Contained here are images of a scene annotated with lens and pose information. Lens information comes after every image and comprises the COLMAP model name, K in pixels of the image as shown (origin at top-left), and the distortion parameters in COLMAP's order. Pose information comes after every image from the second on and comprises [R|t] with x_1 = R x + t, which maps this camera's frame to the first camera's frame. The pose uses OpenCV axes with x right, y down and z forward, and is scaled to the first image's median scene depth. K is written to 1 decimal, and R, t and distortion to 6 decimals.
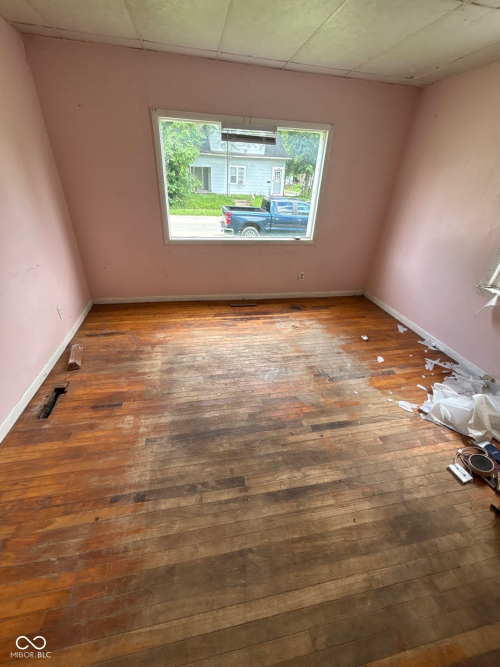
lens RADIAL K [[272.0, 0, 250.1], [0, 272.0, 329.8], [0, 0, 1]] dist [0.001298, 0.000509]
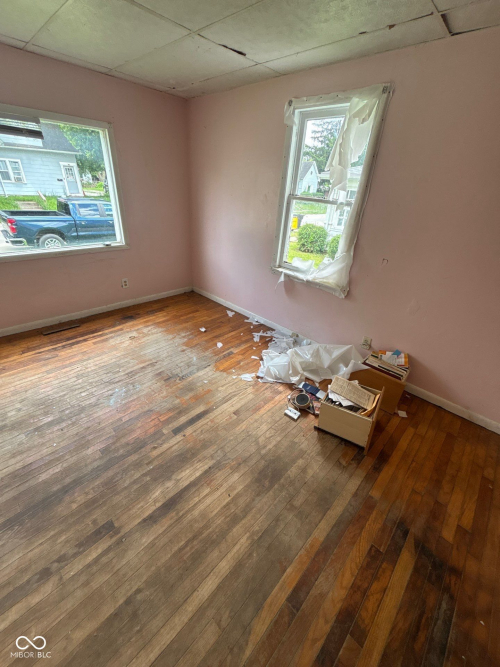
lens RADIAL K [[272.0, 0, 250.5], [0, 272.0, 329.8], [0, 0, 1]] dist [0.001298, 0.000509]
pose [[0.821736, -0.264170, 0.504940, 0.043549], [0.262363, 0.961948, 0.076296, -0.002854], [-0.505881, 0.069783, 0.859776, -0.022486]]
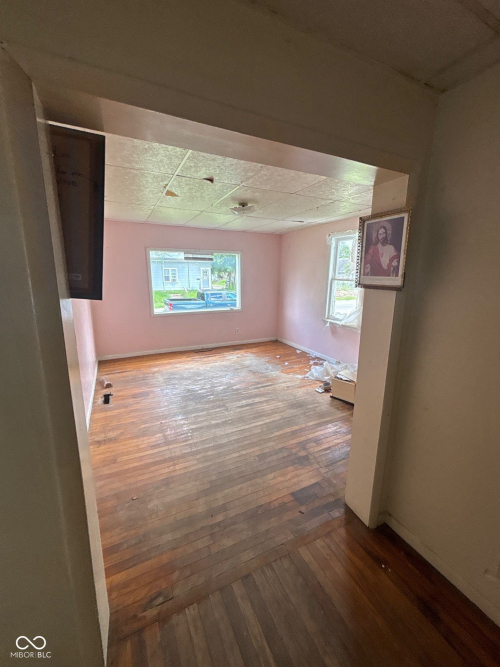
lens RADIAL K [[272.0, 0, 249.7], [0, 272.0, 331.4], [0, 0, 1]] dist [0.001298, 0.000509]
pose [[0.966778, -0.092890, 0.238143, -0.190849], [0.160140, 0.946246, -0.281022, 0.418065], [-0.199238, 0.309822, 0.929685, -0.778010]]
